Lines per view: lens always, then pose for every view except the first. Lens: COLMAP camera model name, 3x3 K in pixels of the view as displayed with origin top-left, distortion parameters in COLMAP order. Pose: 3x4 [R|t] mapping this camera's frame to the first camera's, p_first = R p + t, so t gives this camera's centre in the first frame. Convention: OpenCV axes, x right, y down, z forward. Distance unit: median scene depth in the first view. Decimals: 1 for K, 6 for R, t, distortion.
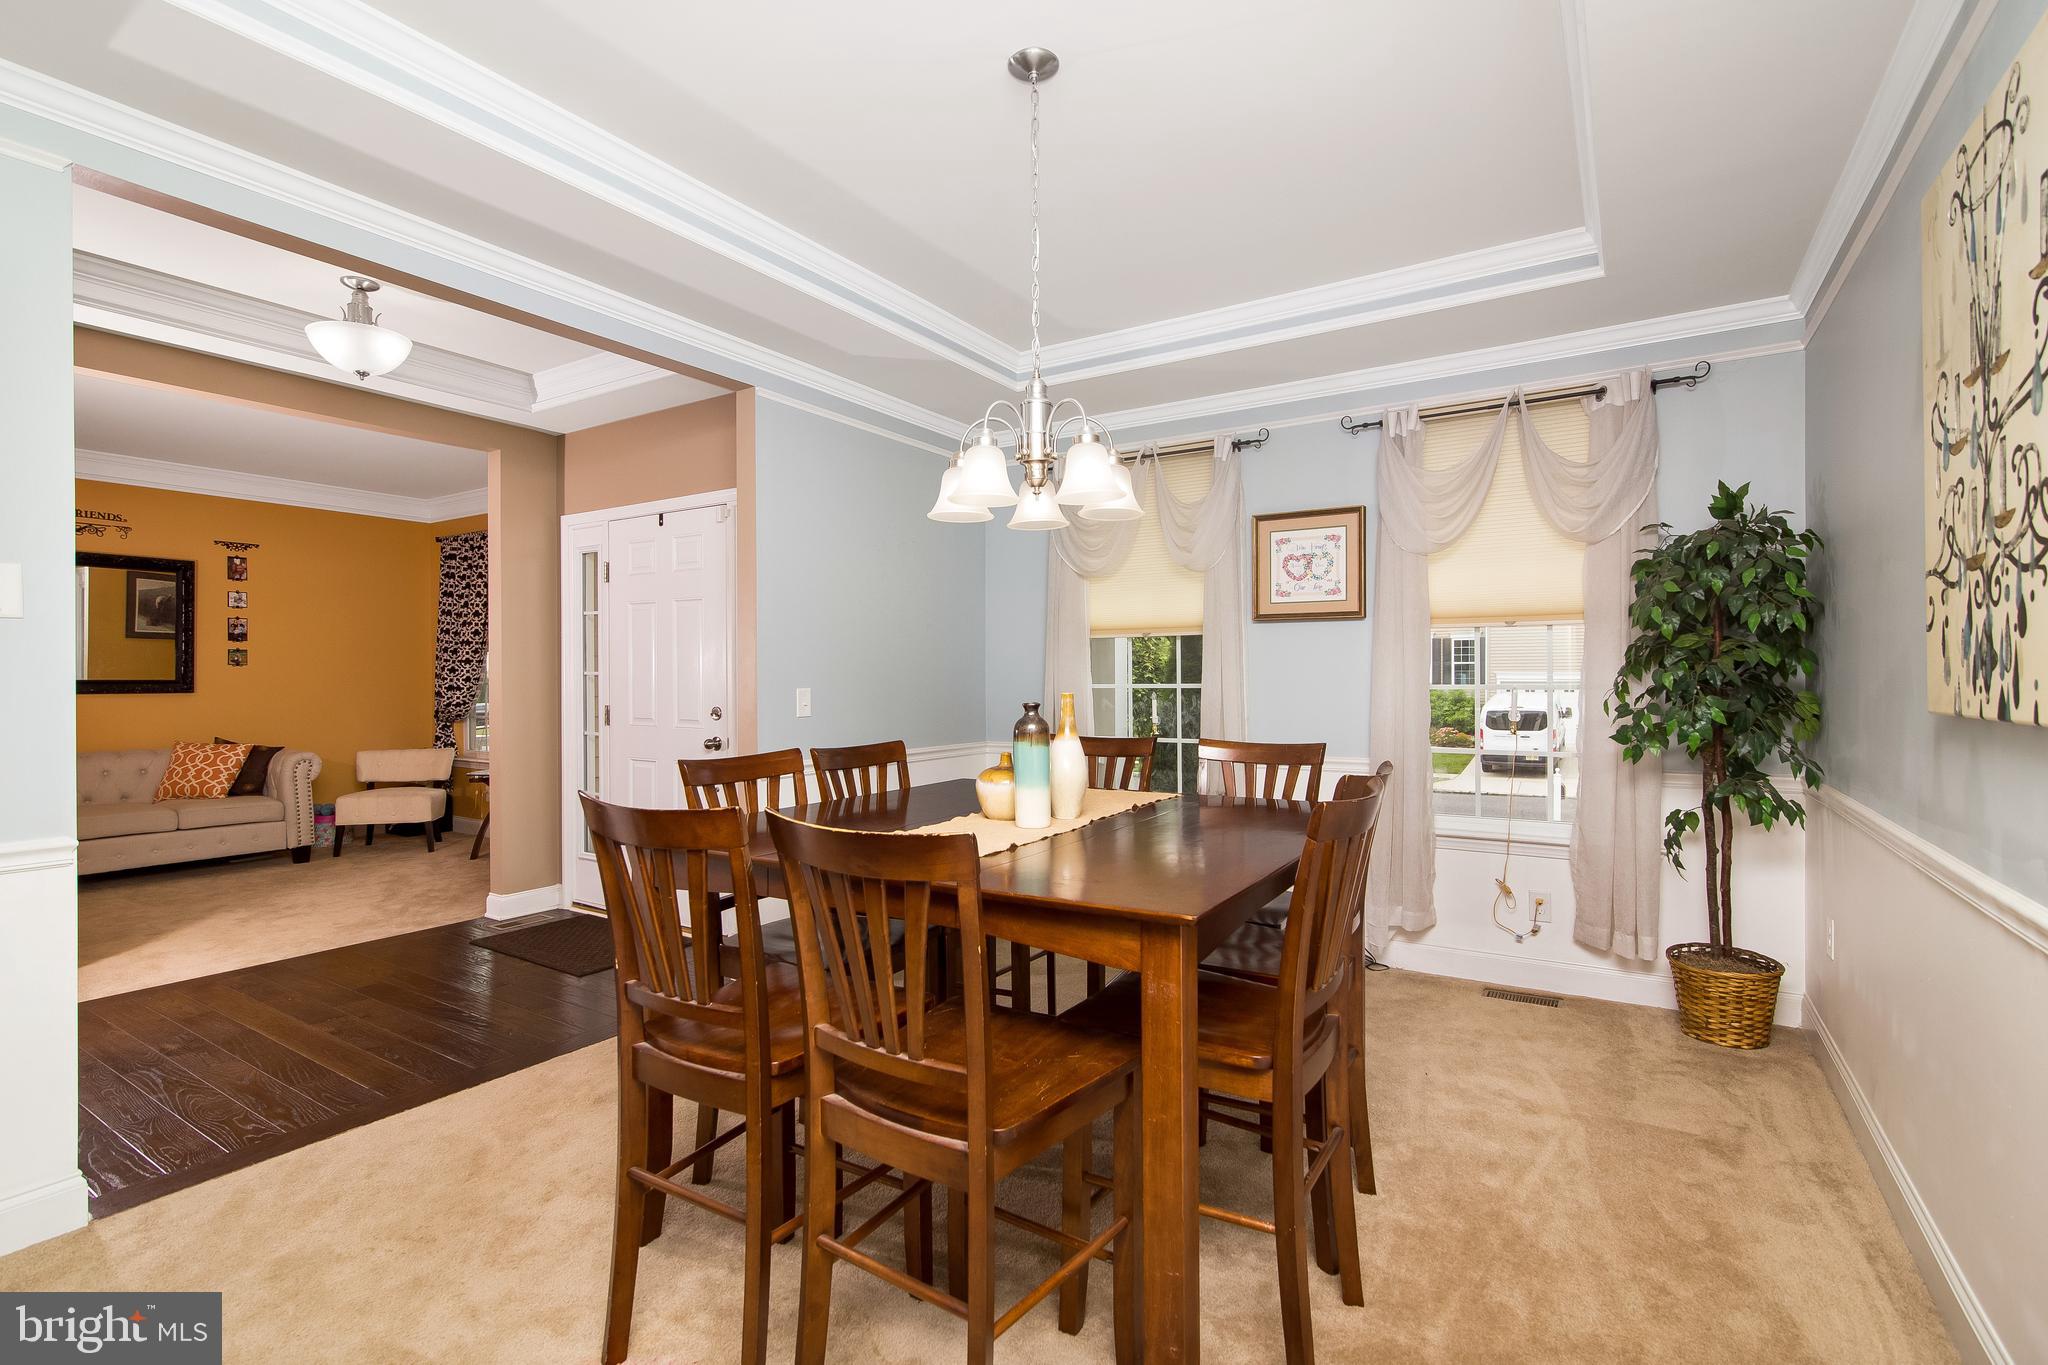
lens RADIAL K [[942.8, 0, 1027.1], [0, 942.8, 674.8], [0, 0, 1]] dist [0.003160, -0.000911]
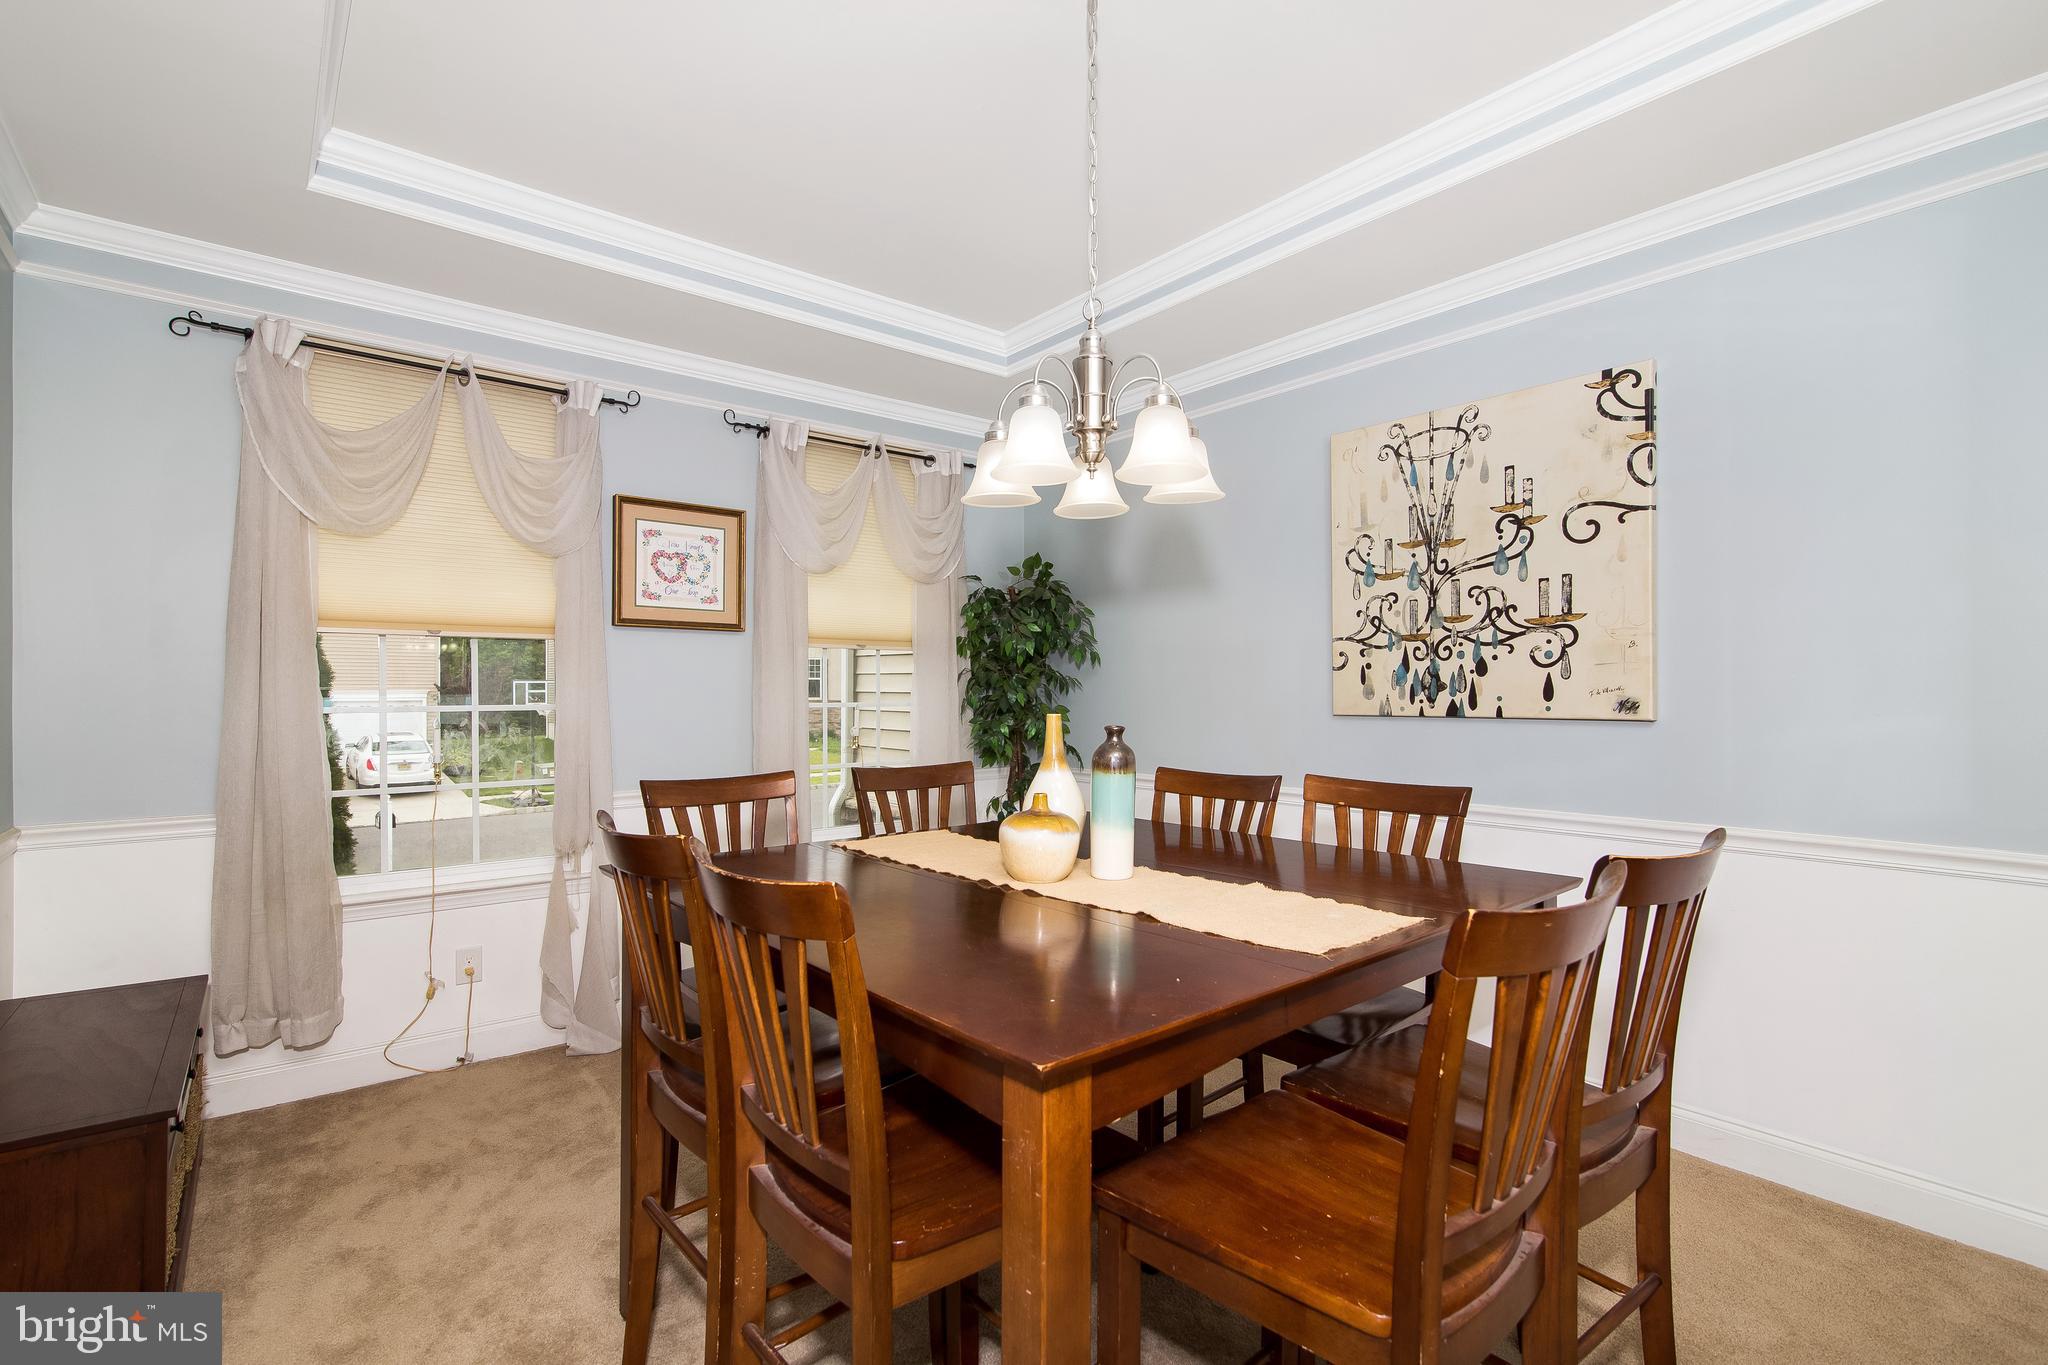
lens RADIAL K [[942.8, 0, 1030.8], [0, 942.8, 684.3], [0, 0, 1]] dist [0.003160, -0.000911]
pose [[0.317373, 0.010941, 0.948238, -0.524442], [-0.002014, 0.999939, -0.010864, 0.001235], [-0.948299, 0.001538, 0.317376, 0.525819]]
